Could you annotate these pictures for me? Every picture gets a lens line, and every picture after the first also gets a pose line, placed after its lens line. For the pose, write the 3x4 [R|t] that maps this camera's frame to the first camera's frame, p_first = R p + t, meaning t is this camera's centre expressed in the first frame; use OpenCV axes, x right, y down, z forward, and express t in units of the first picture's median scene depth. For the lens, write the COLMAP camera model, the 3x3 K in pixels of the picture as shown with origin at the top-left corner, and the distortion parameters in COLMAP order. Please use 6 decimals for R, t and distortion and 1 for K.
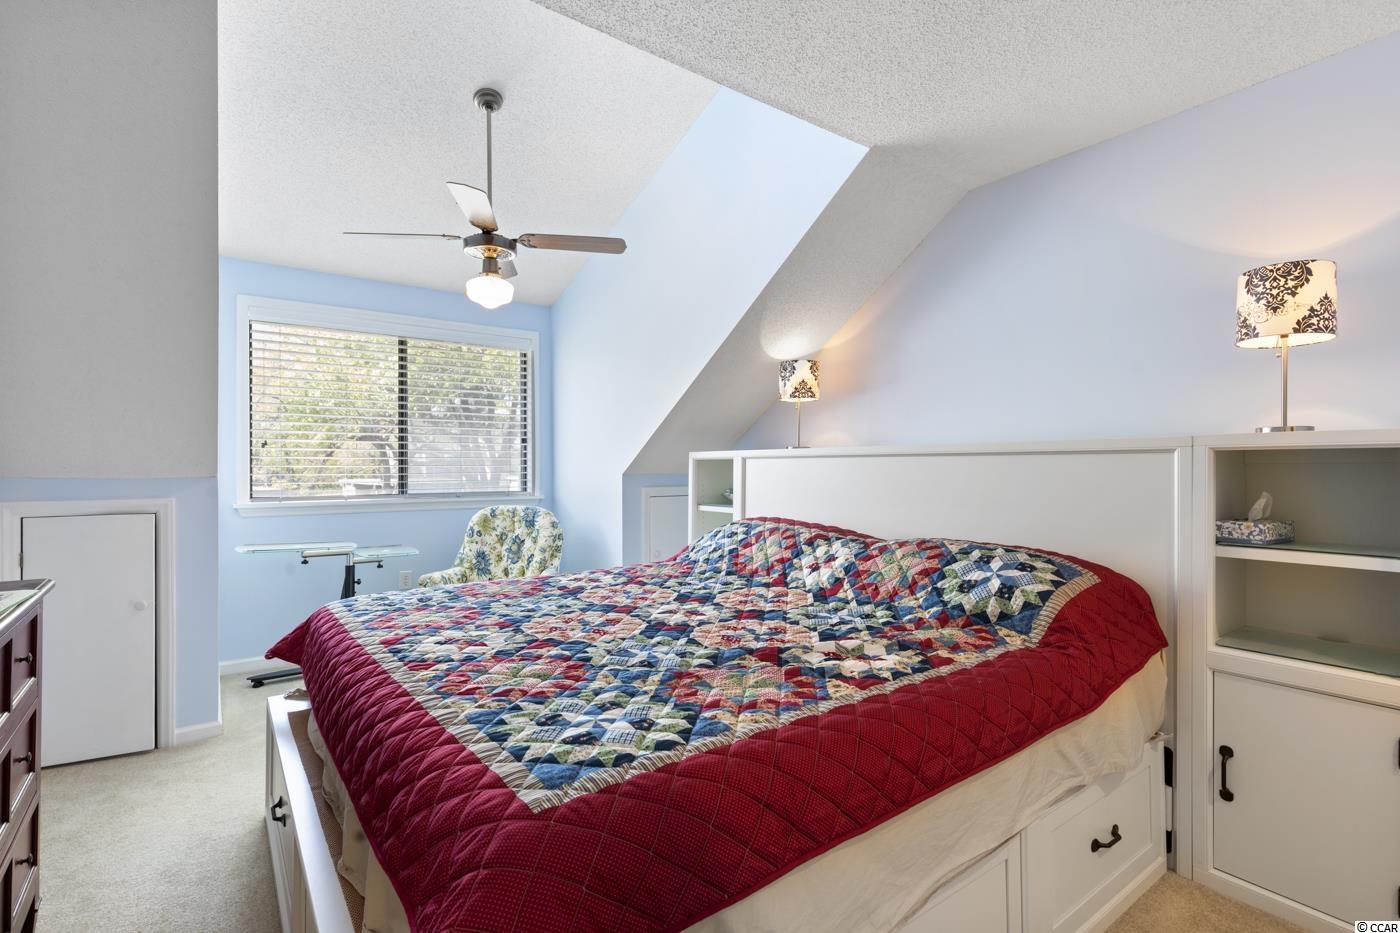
lens RADIAL K [[652.1, 0, 694.7], [0, 652.1, 465.5], [0, 0, 1]] dist [0.001553, -0.001993]
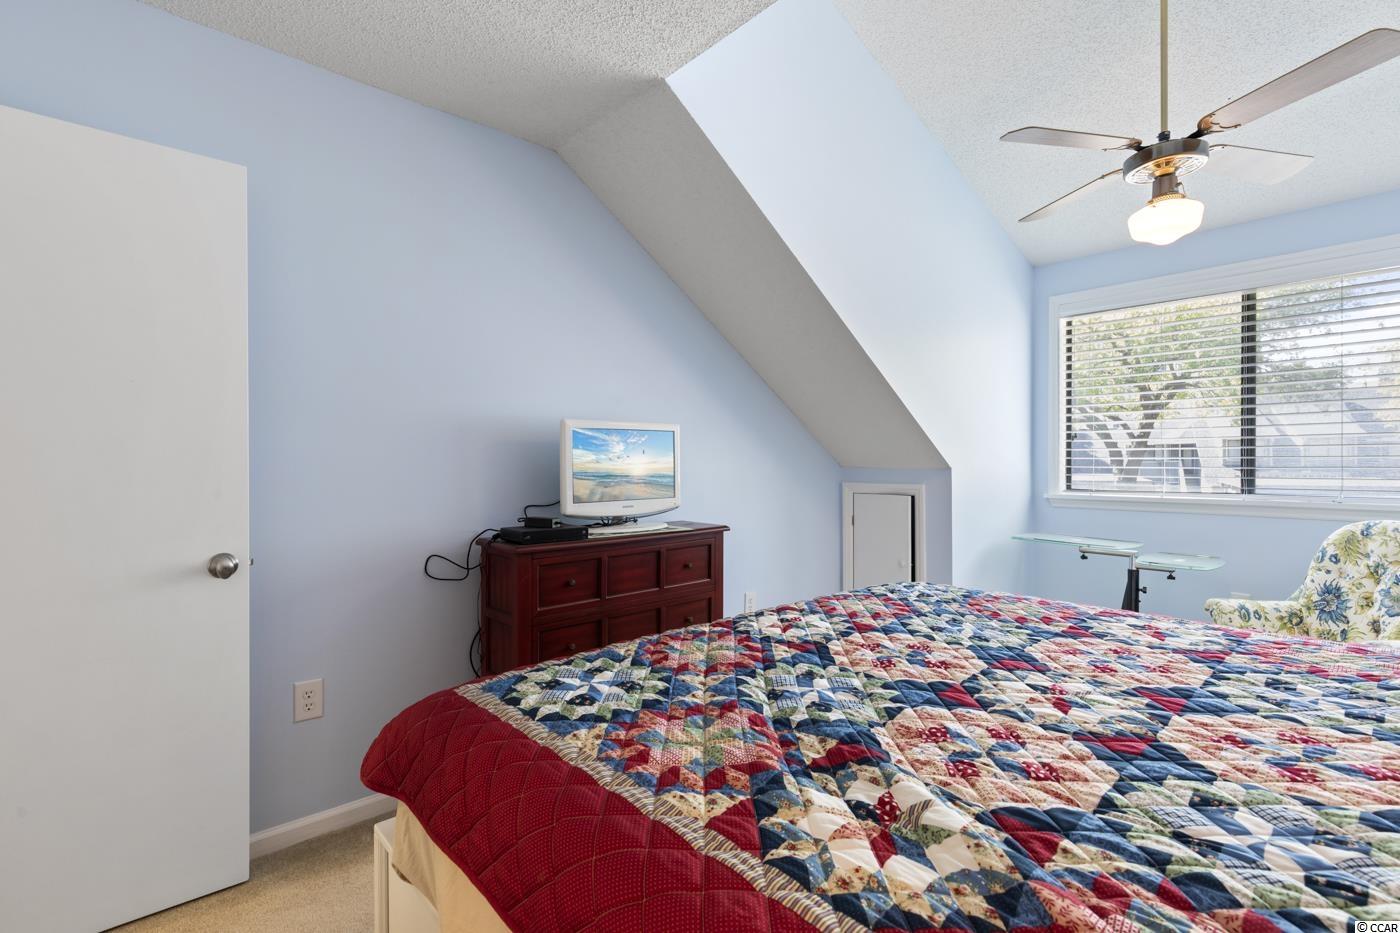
lens RADIAL K [[652.1, 0, 696.7], [0, 652.1, 465.6], [0, 0, 1]] dist [0.001553, -0.001993]
pose [[0.096774, 0.008758, -0.995268, 0.659814], [0.004567, 0.999947, 0.009243, 0.000482], [0.995296, -0.005440, 0.096729, 0.715338]]
